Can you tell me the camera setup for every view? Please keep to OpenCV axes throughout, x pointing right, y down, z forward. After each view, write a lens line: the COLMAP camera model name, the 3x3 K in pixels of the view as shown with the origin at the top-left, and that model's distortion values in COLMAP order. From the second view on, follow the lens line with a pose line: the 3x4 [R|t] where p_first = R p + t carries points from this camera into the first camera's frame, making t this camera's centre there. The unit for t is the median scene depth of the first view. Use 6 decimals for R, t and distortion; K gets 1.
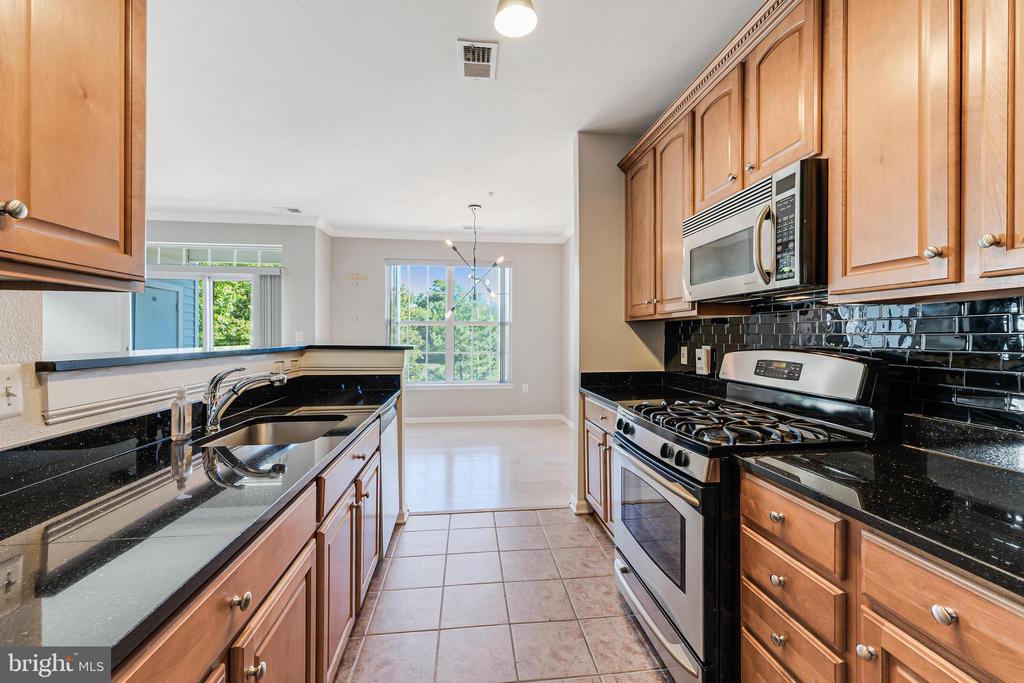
lens RADIAL K [[413.8, 0, 507.9], [0, 413.8, 340.3], [0, 0, 1]] dist [0.000369, 0.000754]
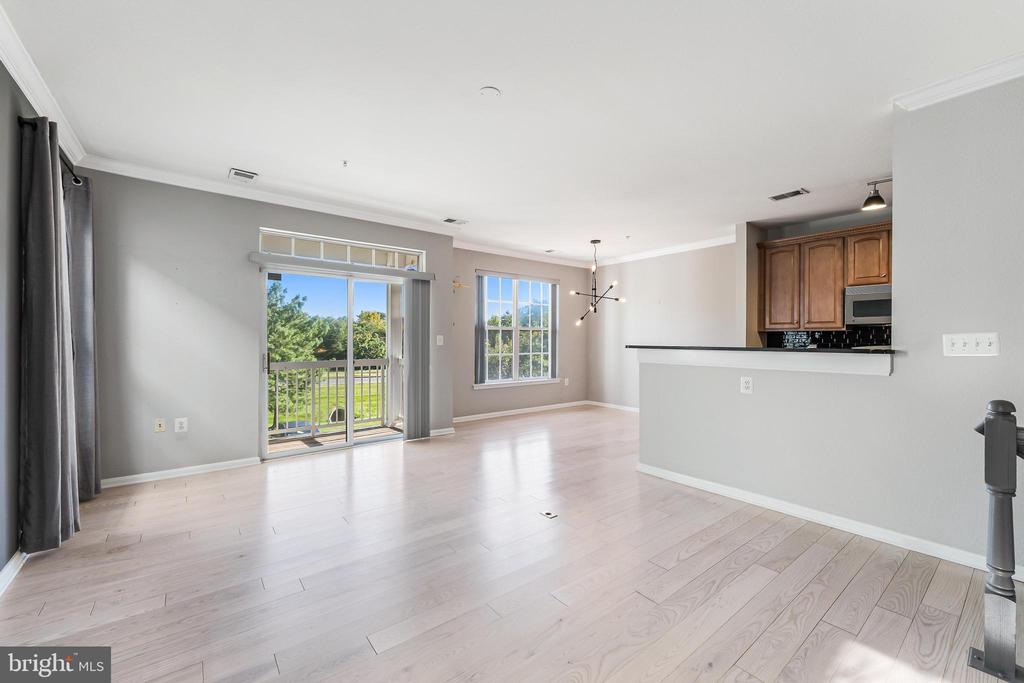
lens RADIAL K [[413.8, 0, 516.2], [0, 413.8, 343.3], [0, 0, 1]] dist [0.000369, 0.000754]
pose [[0.842491, -0.001179, 0.538709, -0.921457], [0.003489, 0.999989, -0.003267, 0.001620], [-0.538699, 0.004632, 0.842486, 0.025246]]
